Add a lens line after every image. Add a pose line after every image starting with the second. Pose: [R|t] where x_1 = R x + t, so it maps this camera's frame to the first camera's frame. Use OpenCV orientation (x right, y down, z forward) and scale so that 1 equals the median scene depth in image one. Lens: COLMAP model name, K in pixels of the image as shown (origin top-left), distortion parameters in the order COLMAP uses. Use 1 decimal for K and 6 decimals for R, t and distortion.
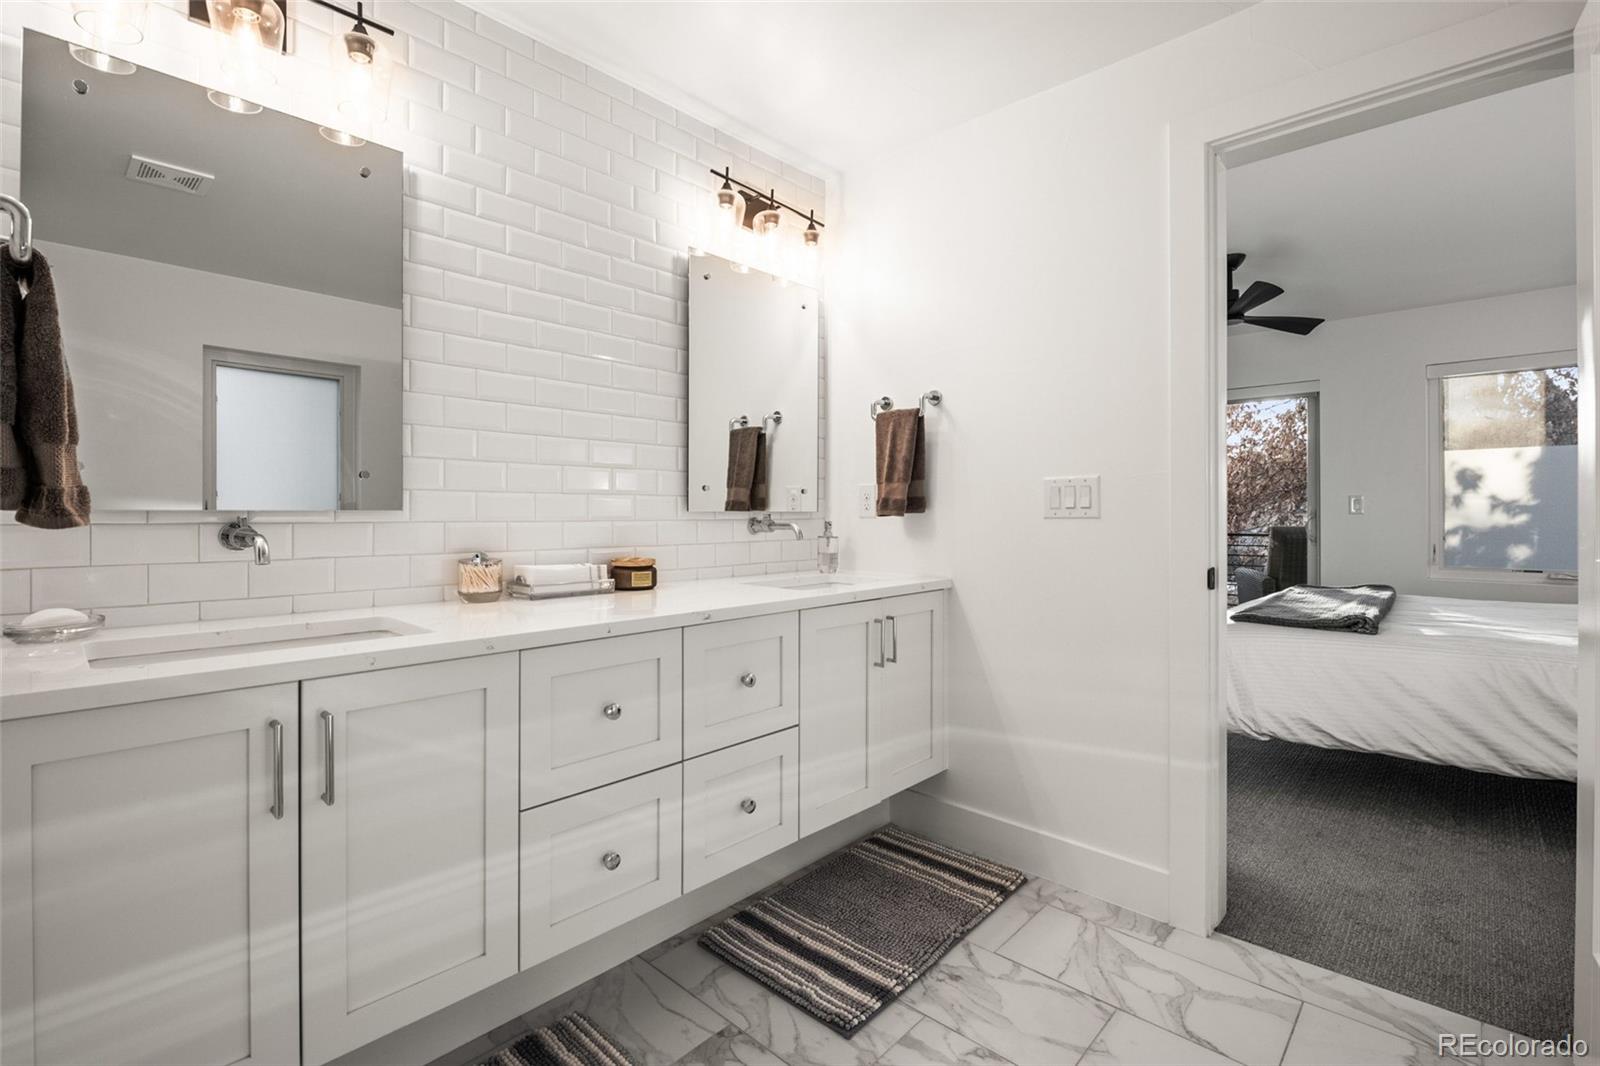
lens RADIAL K [[735.1, 0, 800.3], [0, 735.1, 511.0], [0, 0, 1]] dist [-0.000816, -0.000118]
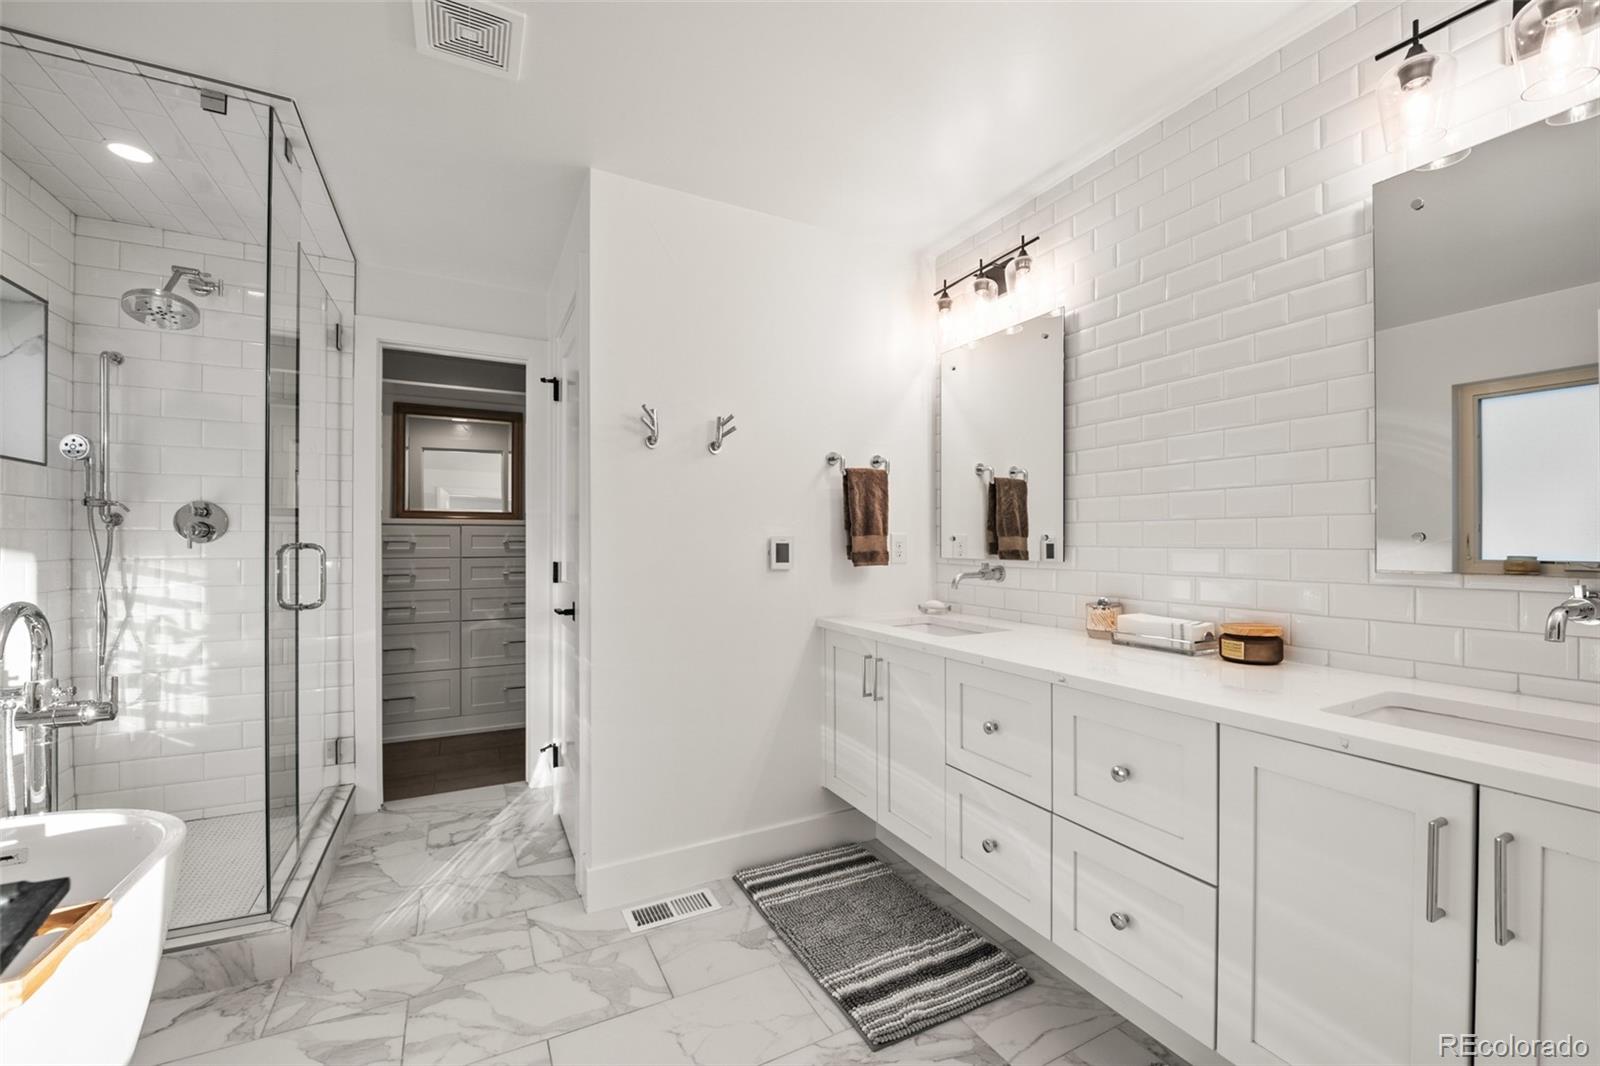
lens RADIAL K [[649.2, 0, 802.5], [0, 649.2, 544.3], [0, 0, 1]] dist [-0.001769, -0.000425]
pose [[-0.341246, 0.000817, -0.939974, 0.861766], [-0.003521, 0.999991, 0.002147, -0.036995], [0.939967, 0.004042, -0.341240, 1.033187]]
